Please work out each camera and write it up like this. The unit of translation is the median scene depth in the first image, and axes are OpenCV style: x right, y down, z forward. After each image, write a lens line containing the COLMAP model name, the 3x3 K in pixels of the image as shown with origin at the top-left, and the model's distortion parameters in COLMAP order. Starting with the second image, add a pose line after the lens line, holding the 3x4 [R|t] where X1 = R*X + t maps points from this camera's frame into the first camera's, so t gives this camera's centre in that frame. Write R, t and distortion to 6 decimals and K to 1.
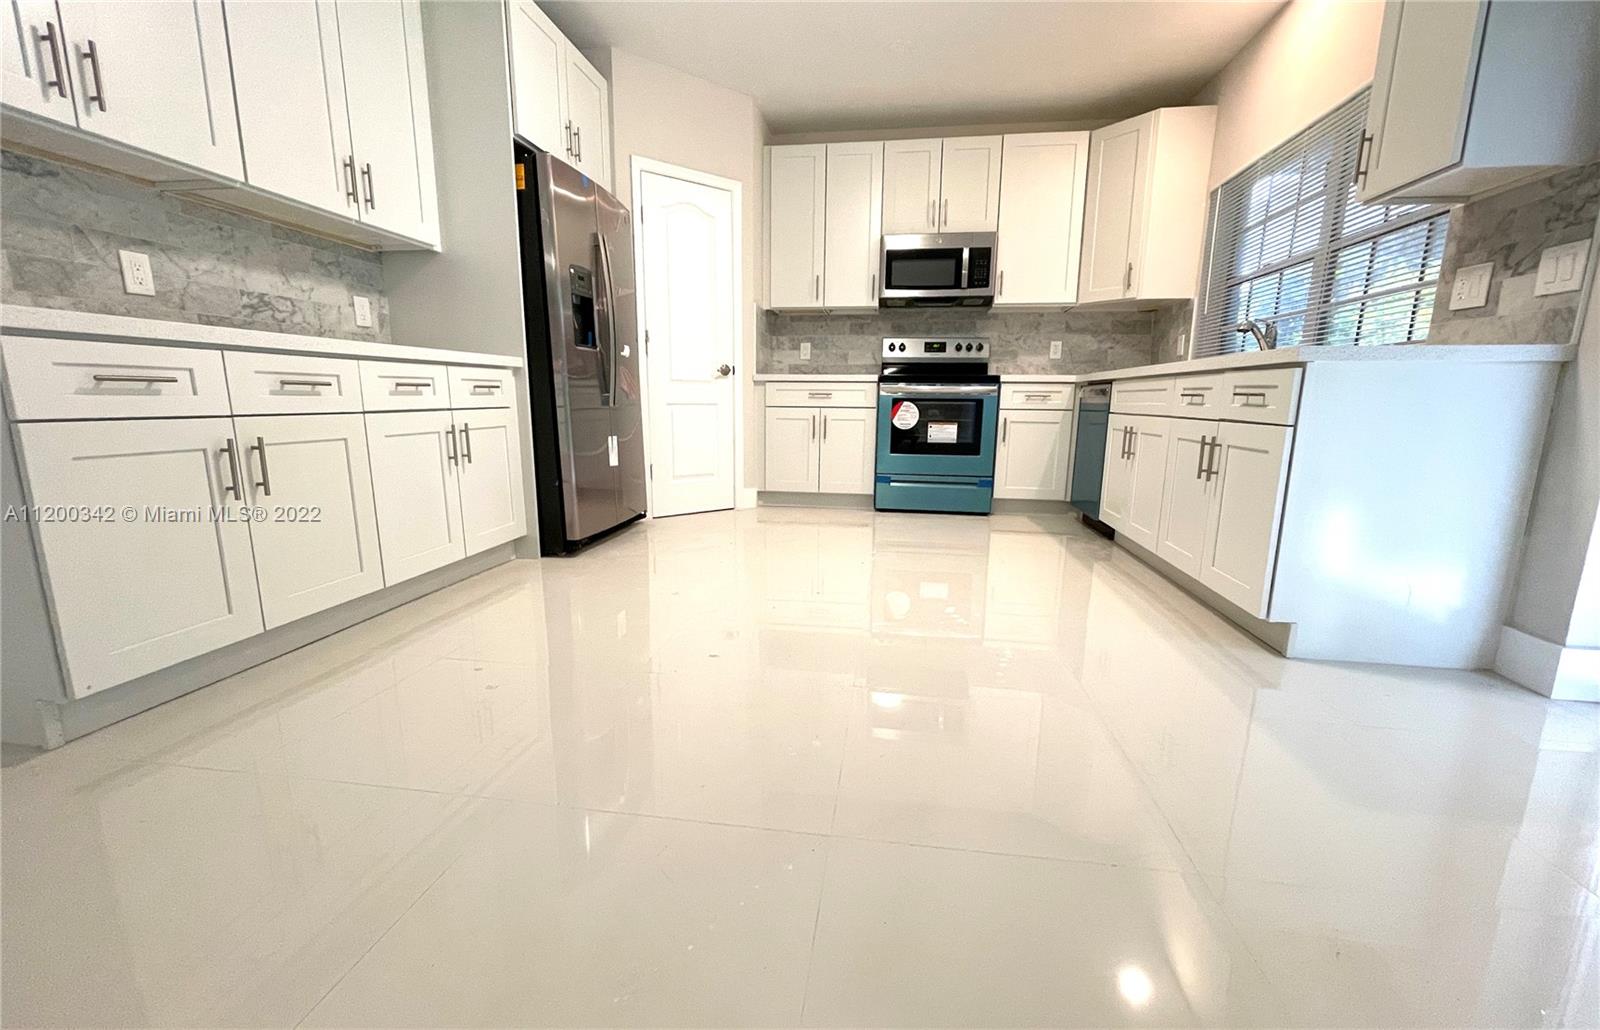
lens RADIAL K [[640.0, 0, 800.5], [0, 640.0, 521.2], [0, 0, 1]] dist [-0.001510, -0.000872]
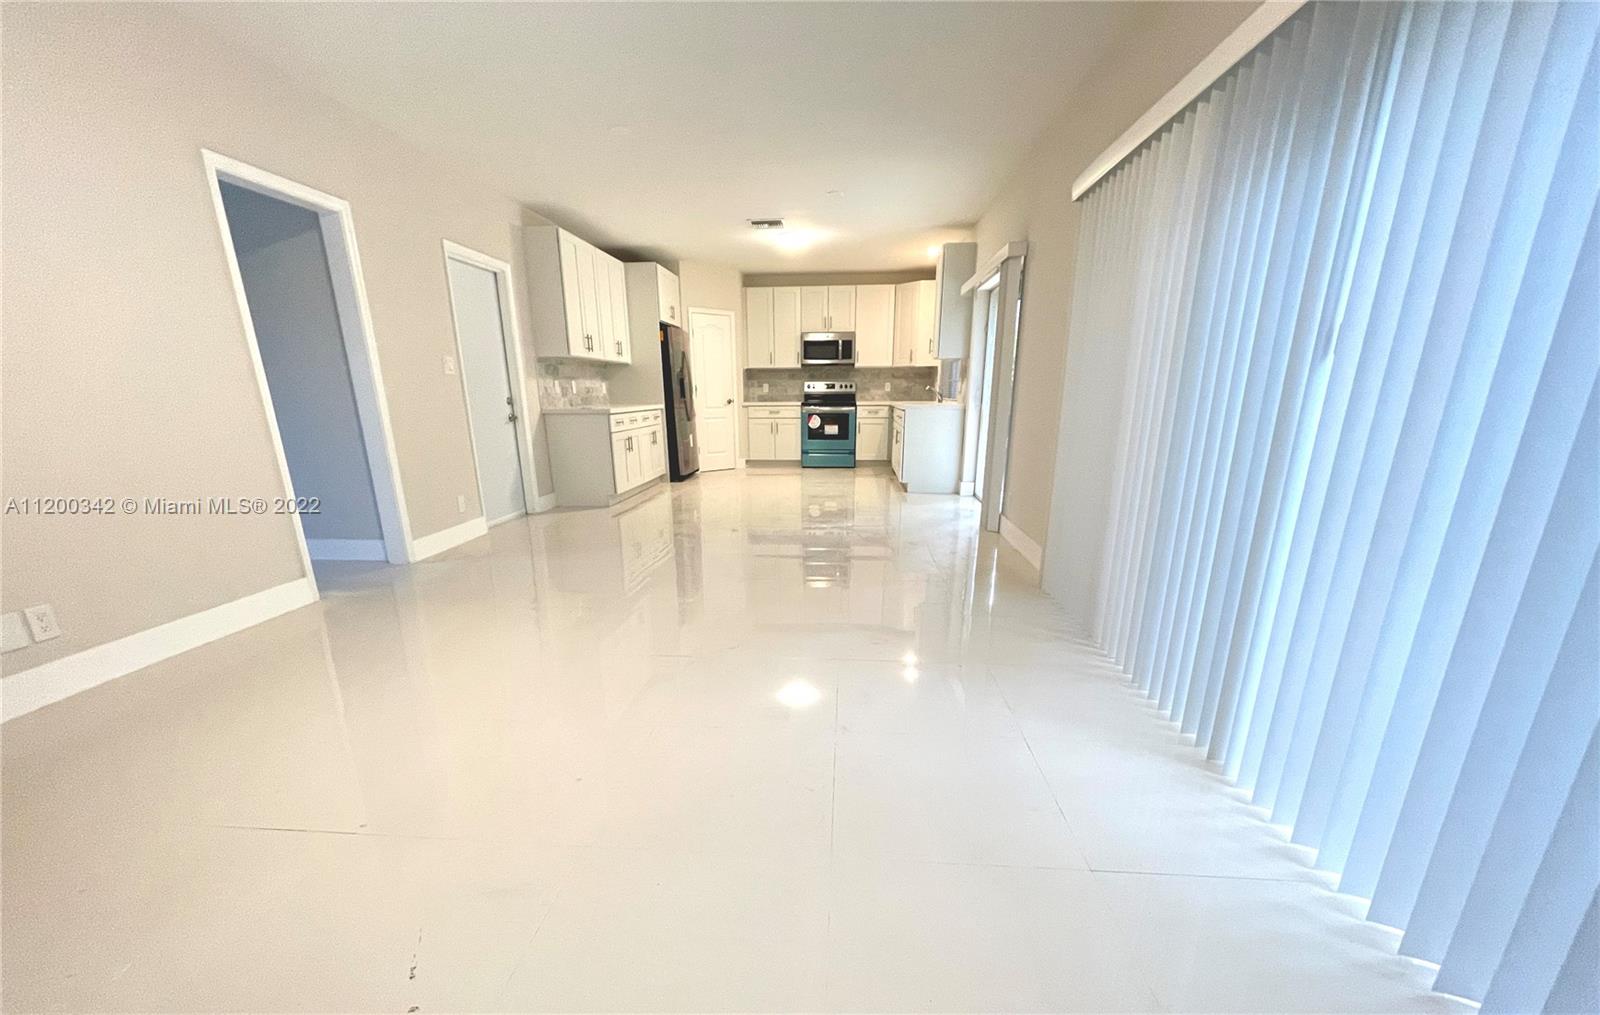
lens RADIAL K [[649.8, 0, 804.3], [0, 649.8, 601.3], [0, 0, 1]] dist [0.001255, -0.000040]
pose [[0.996525, -0.038644, 0.073783, -0.055382], [0.029153, 0.991648, 0.125637, 0.162033], [-0.078022, -0.123050, 0.989329, -1.261964]]
